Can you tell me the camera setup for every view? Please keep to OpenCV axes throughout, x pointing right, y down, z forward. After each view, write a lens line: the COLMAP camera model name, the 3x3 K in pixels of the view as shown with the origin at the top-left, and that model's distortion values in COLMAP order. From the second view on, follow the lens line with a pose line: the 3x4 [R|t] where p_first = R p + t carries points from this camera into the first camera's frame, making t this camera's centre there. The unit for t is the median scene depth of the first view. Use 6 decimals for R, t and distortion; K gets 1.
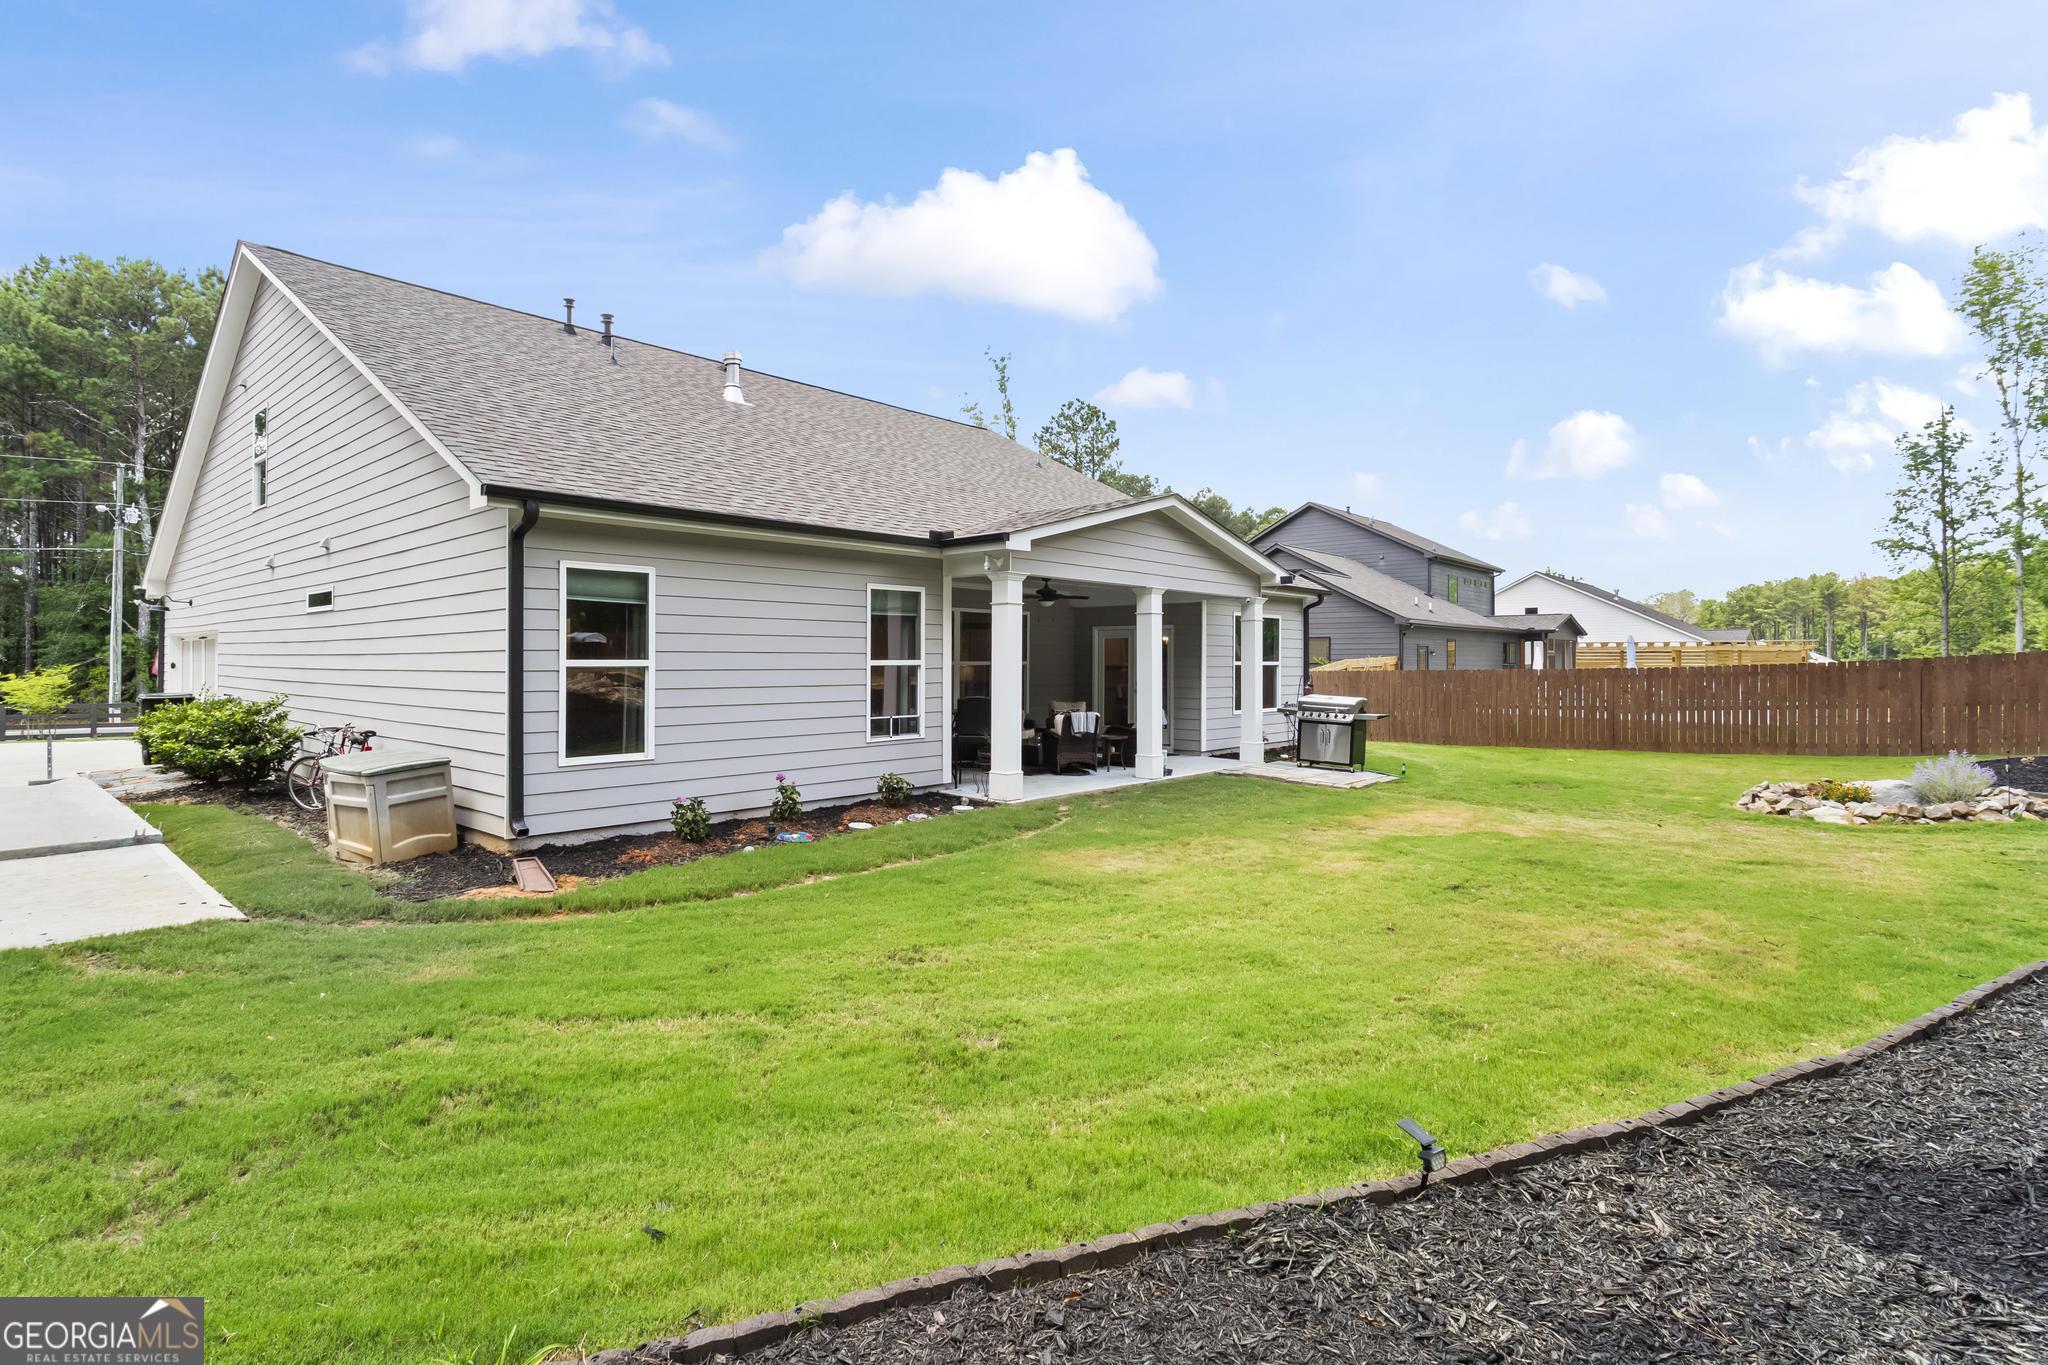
lens RADIAL K [[981.5, 0, 1015.1], [0, 981.5, 669.2], [0, 0, 1]] dist [0.000307, 0.002958]
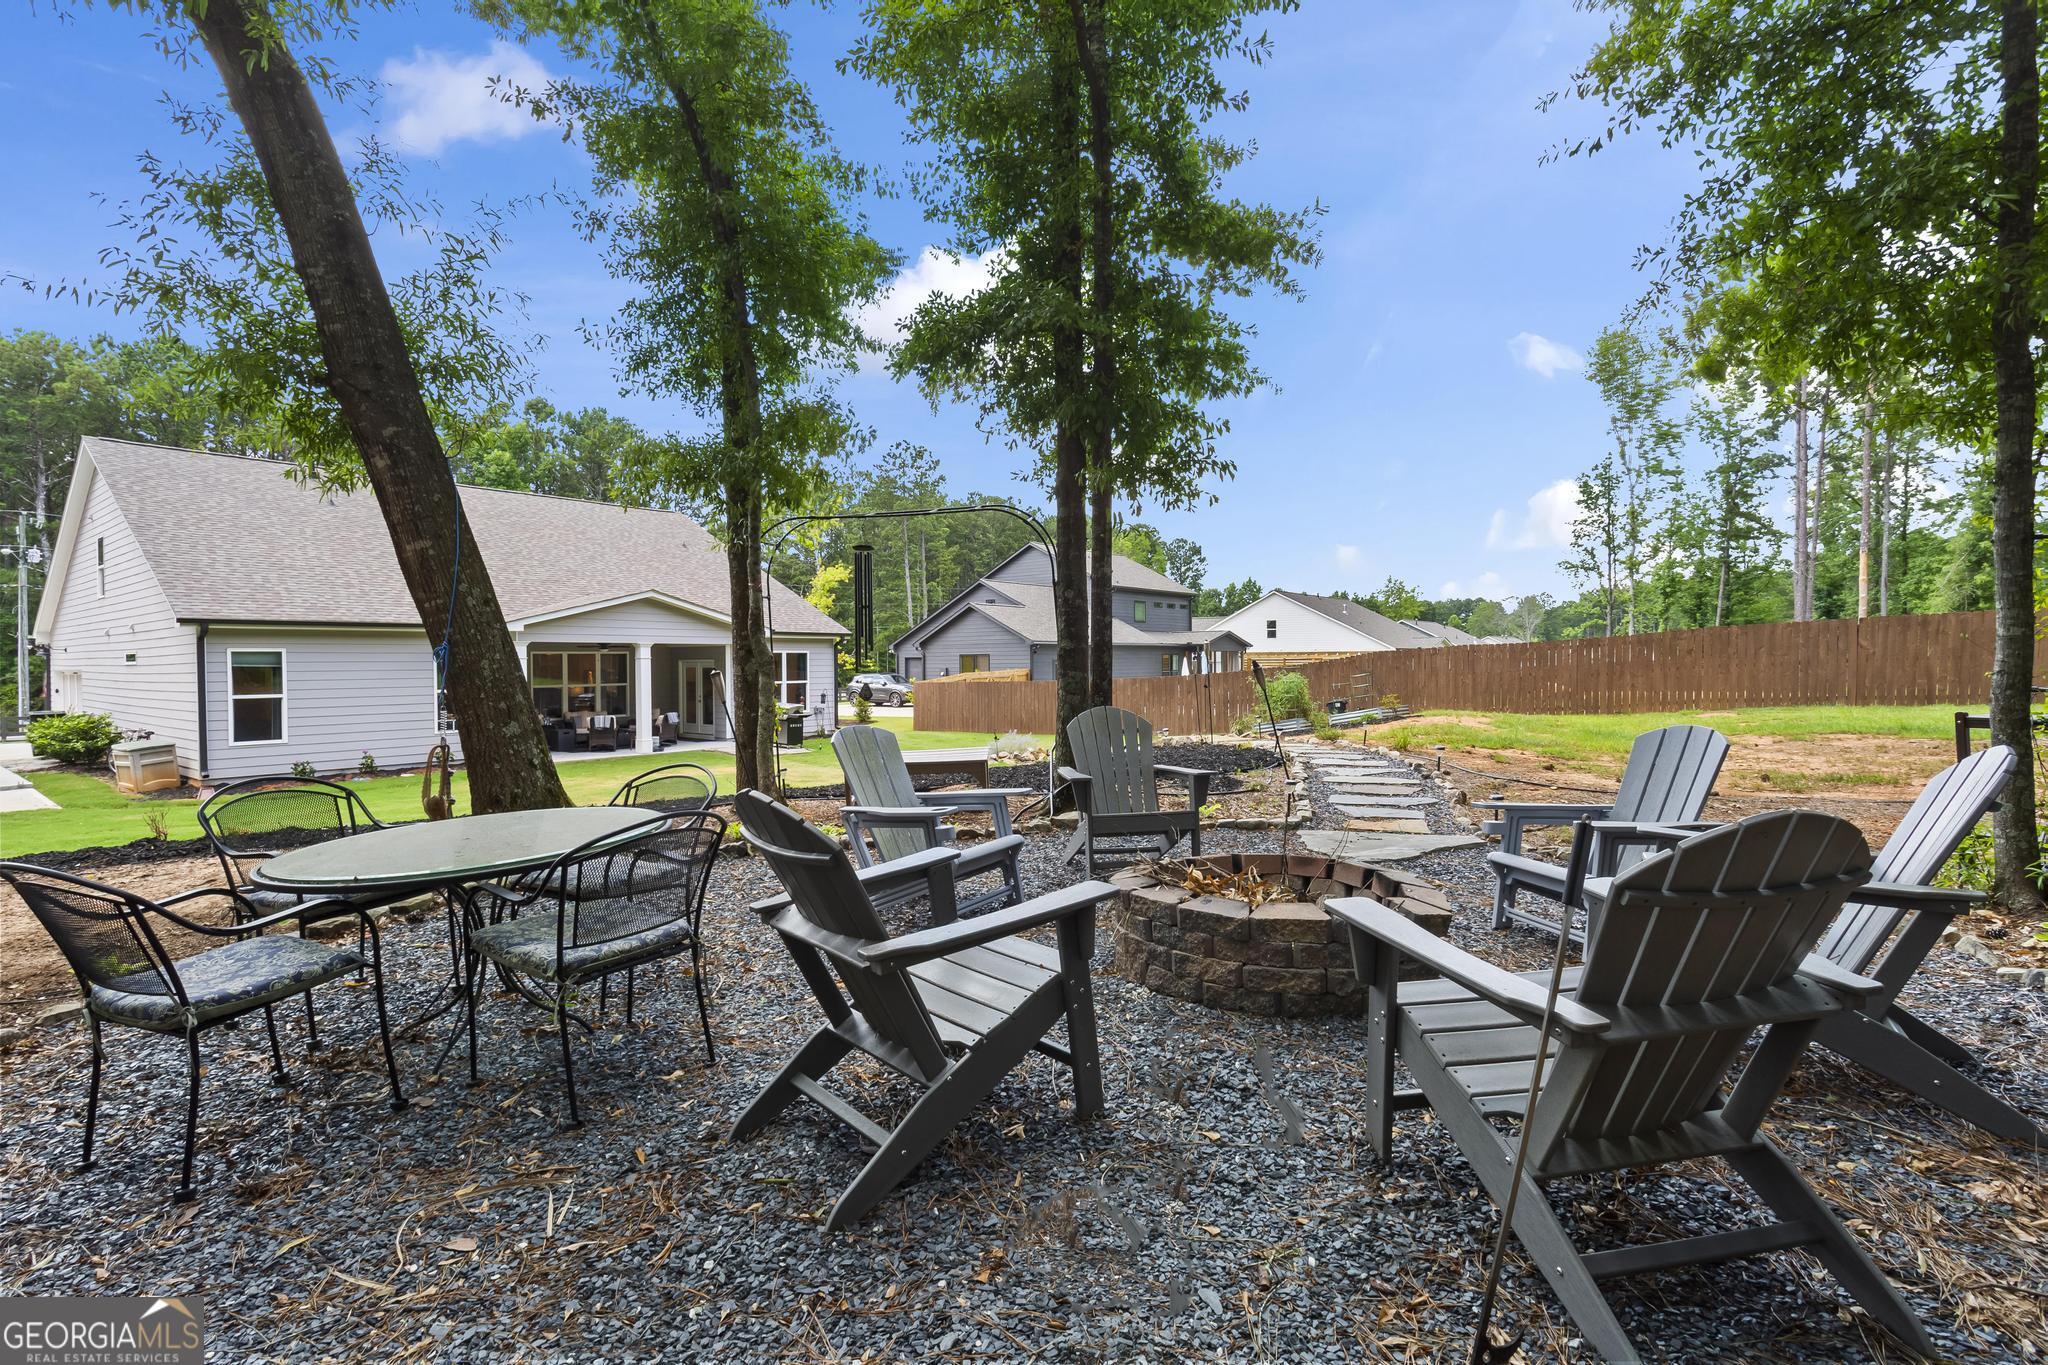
lens RADIAL K [[981.5, 0, 1031.0], [0, 981.5, 689.2], [0, 0, 1]] dist [0.000307, 0.002958]
pose [[0.998653, -0.010922, 0.050731, 0.771841], [0.009888, 0.999739, 0.020594, -0.033412], [-0.050943, -0.020064, 0.998500, -0.800598]]
